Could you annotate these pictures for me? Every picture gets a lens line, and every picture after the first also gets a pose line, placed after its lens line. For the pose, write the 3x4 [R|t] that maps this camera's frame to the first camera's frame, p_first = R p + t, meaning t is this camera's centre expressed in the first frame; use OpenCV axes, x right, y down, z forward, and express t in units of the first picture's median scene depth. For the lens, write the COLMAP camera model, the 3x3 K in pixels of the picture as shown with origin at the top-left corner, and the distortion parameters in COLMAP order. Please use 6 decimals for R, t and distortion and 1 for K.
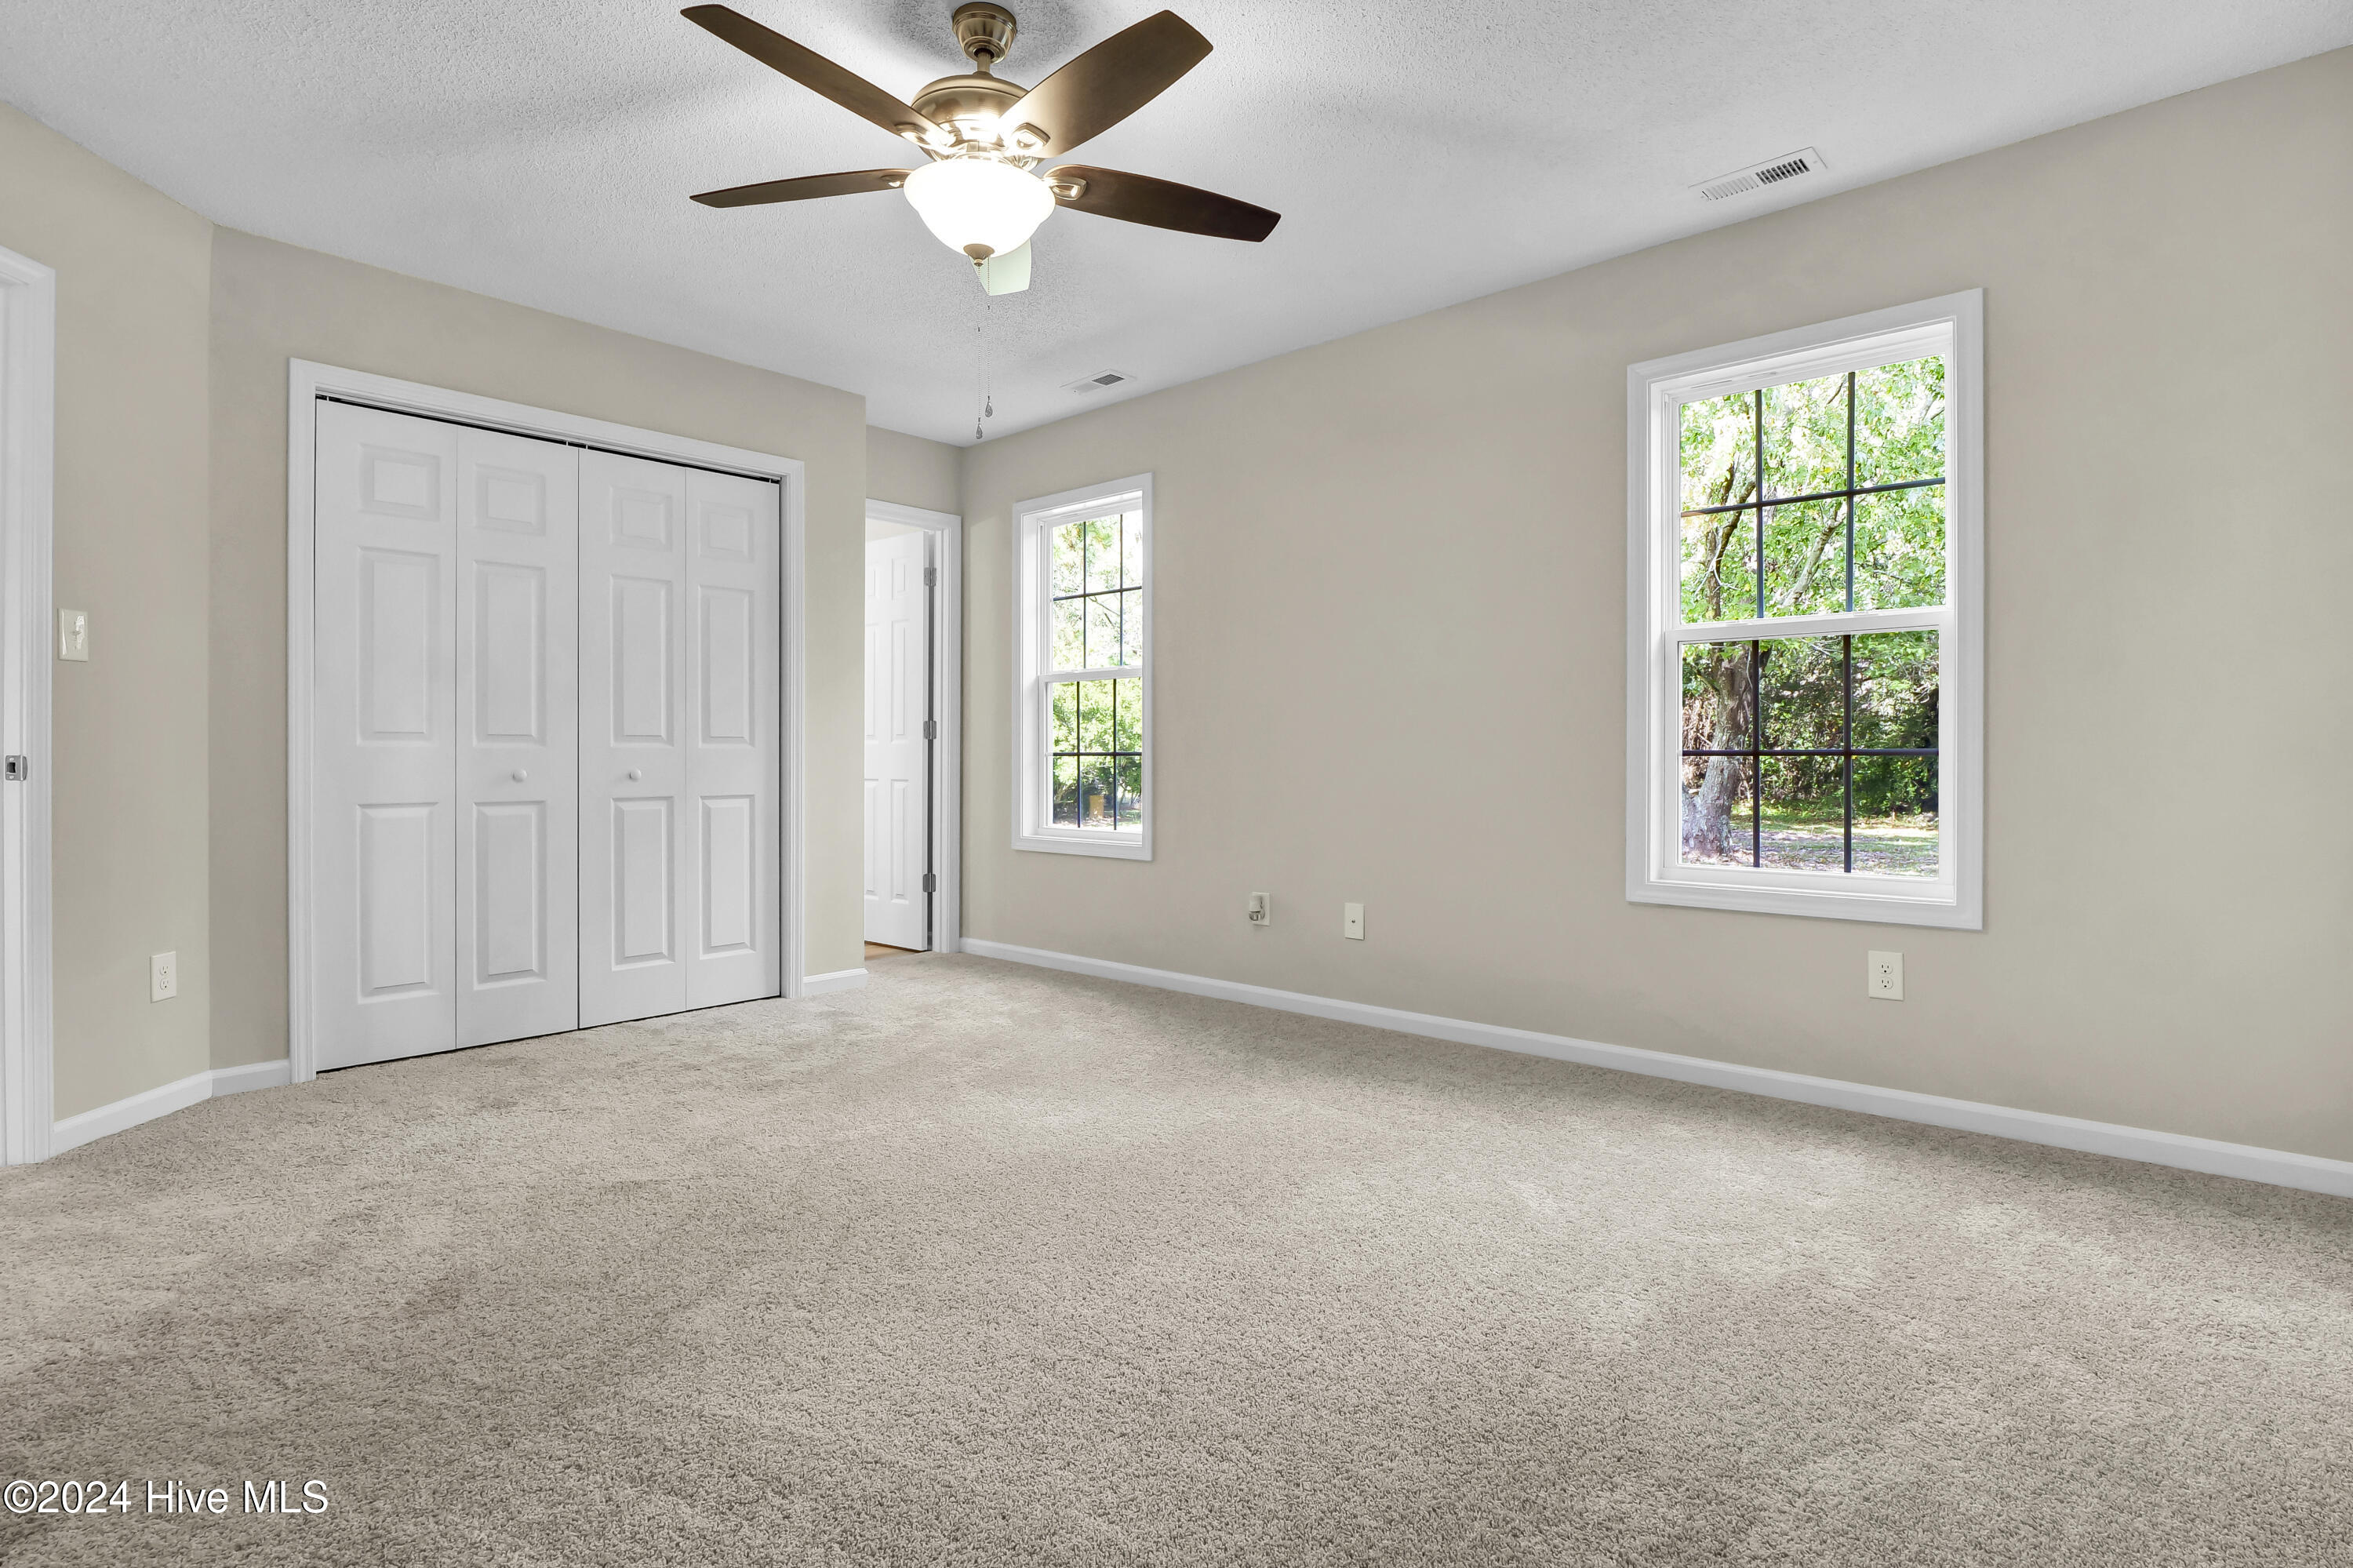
lens RADIAL K [[1167.3, 0, 1178.1], [0, 1167.3, 772.1], [0, 0, 1]] dist [-0.014033, -0.000227]
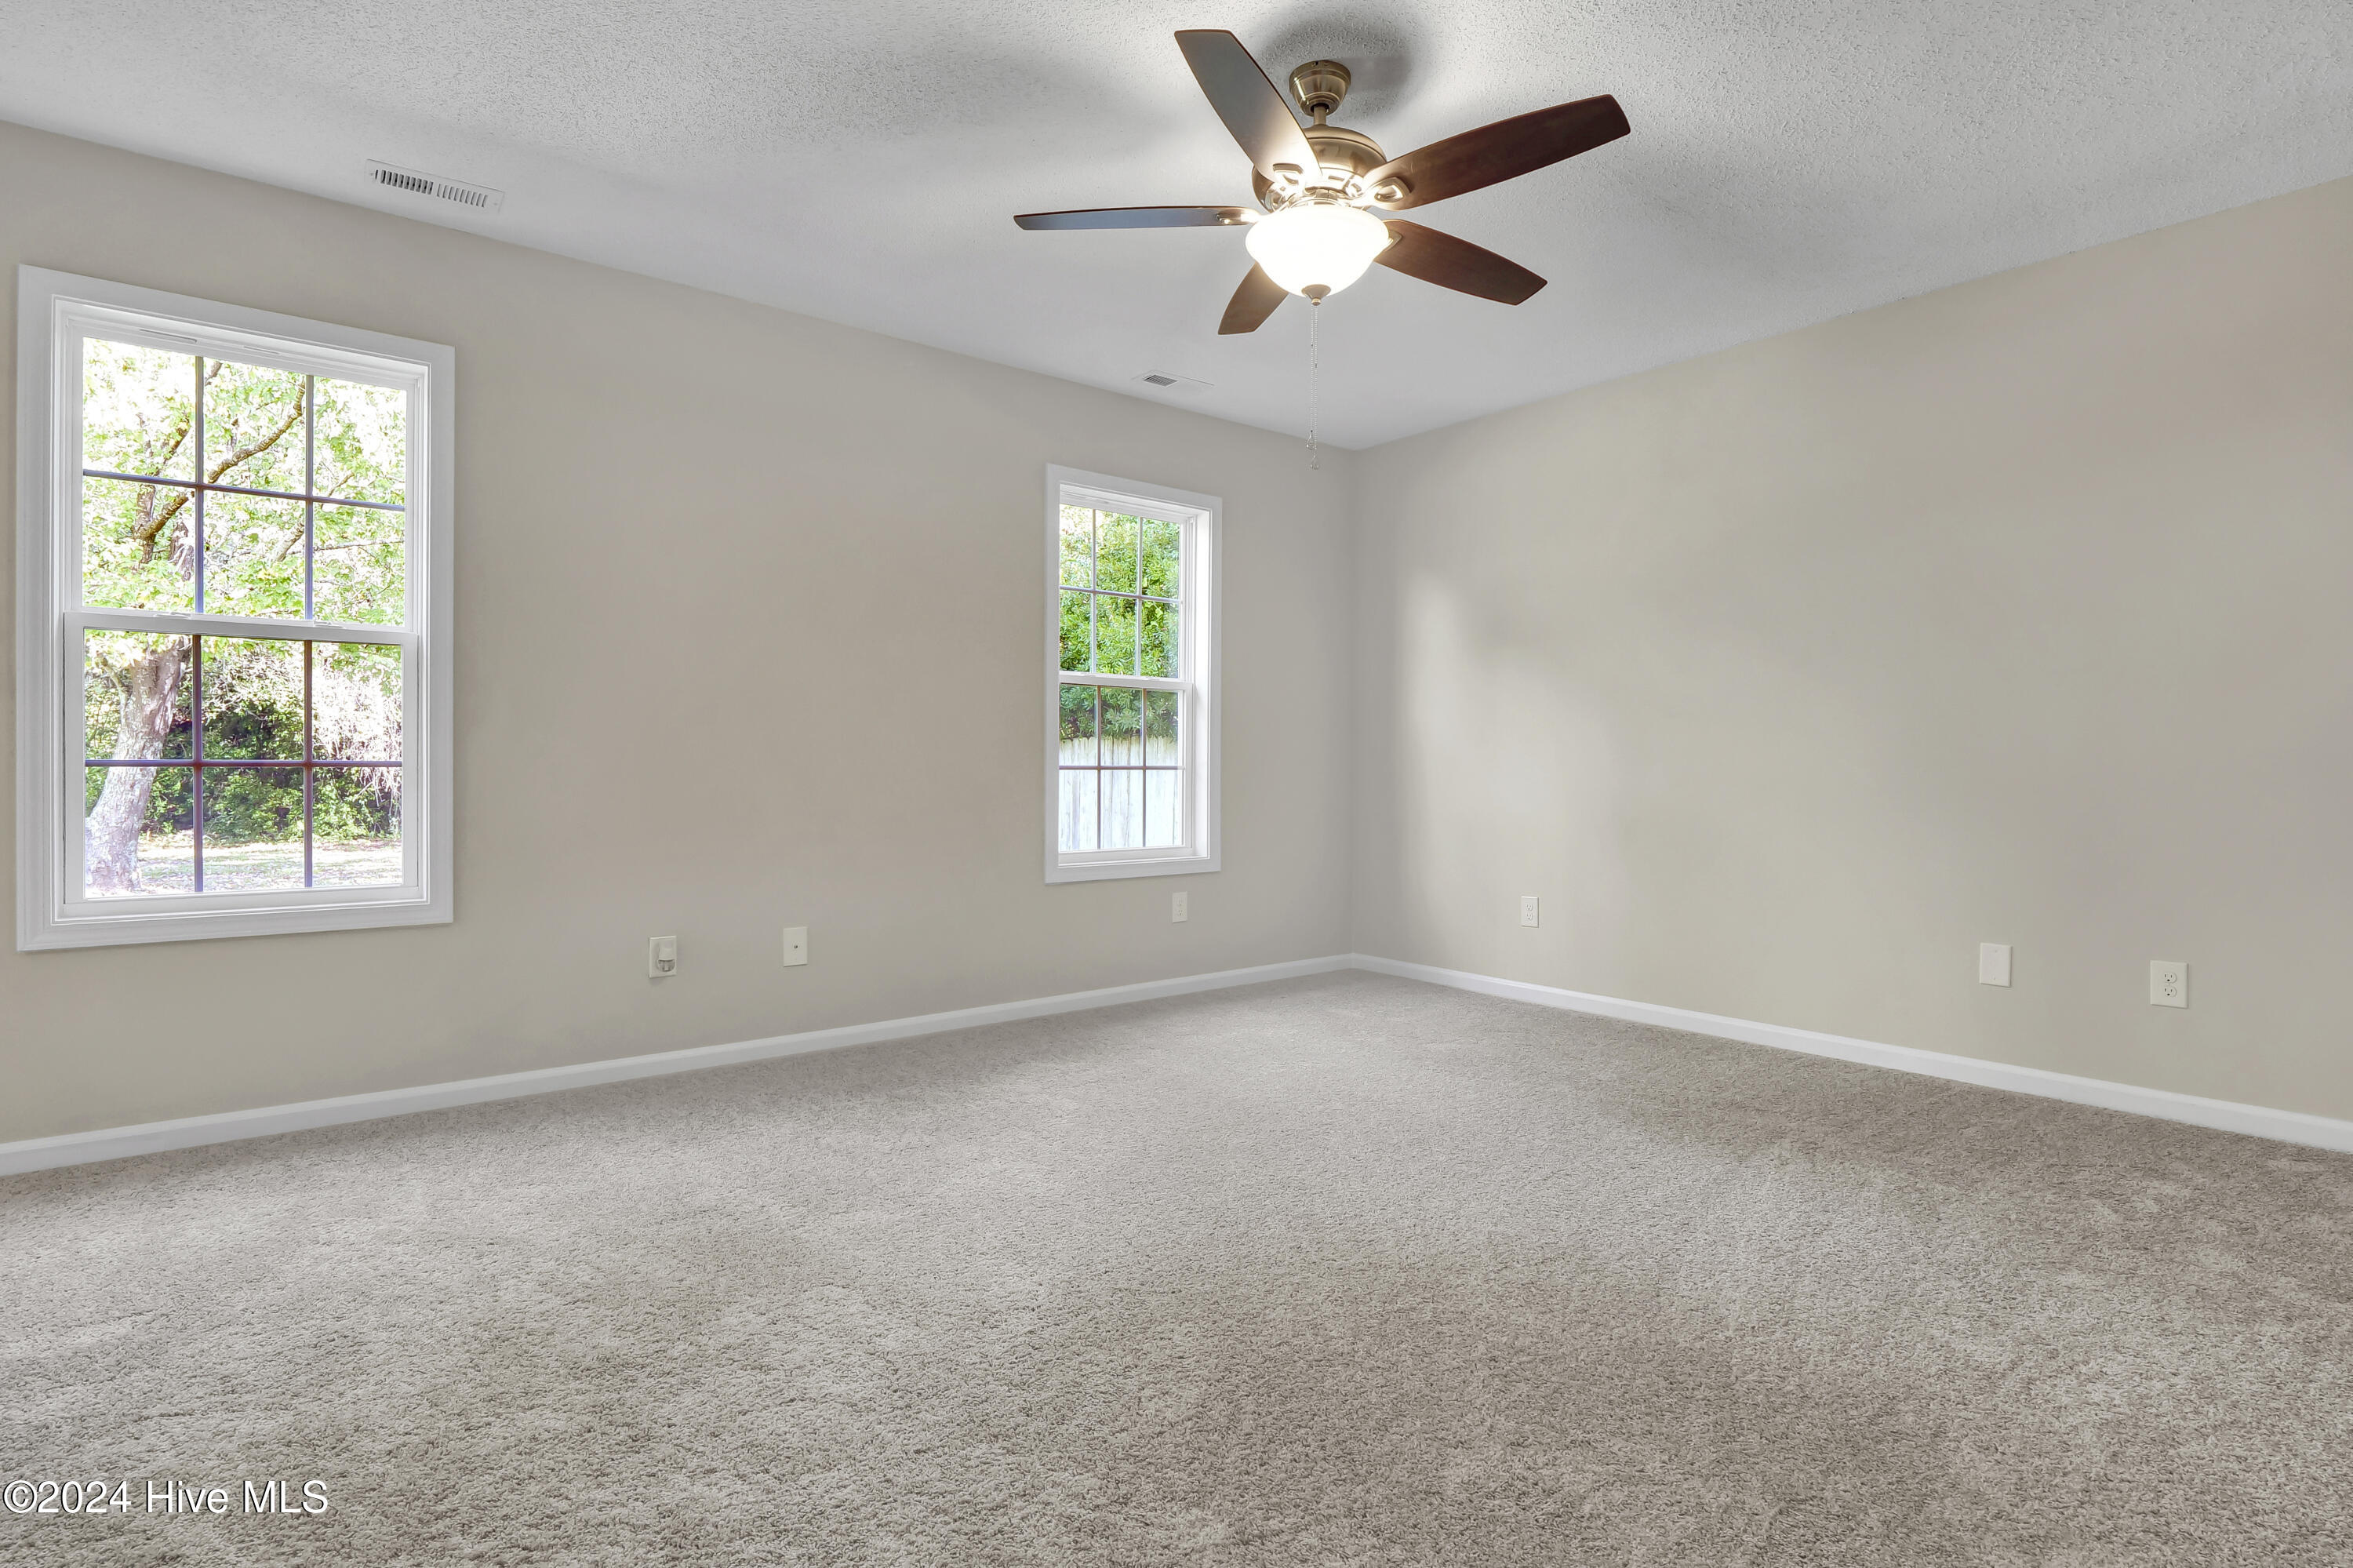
lens RADIAL K [[1022.3, 0, 1176.5], [0, 1022.3, 784.0], [0, 0, 1]] dist [0.001041, 0.000055]
pose [[0.221156, -0.010936, 0.975177, -0.111584], [0.008687, 0.999920, 0.009244, -0.001280], [-0.975200, 0.006427, 0.221233, 0.101385]]
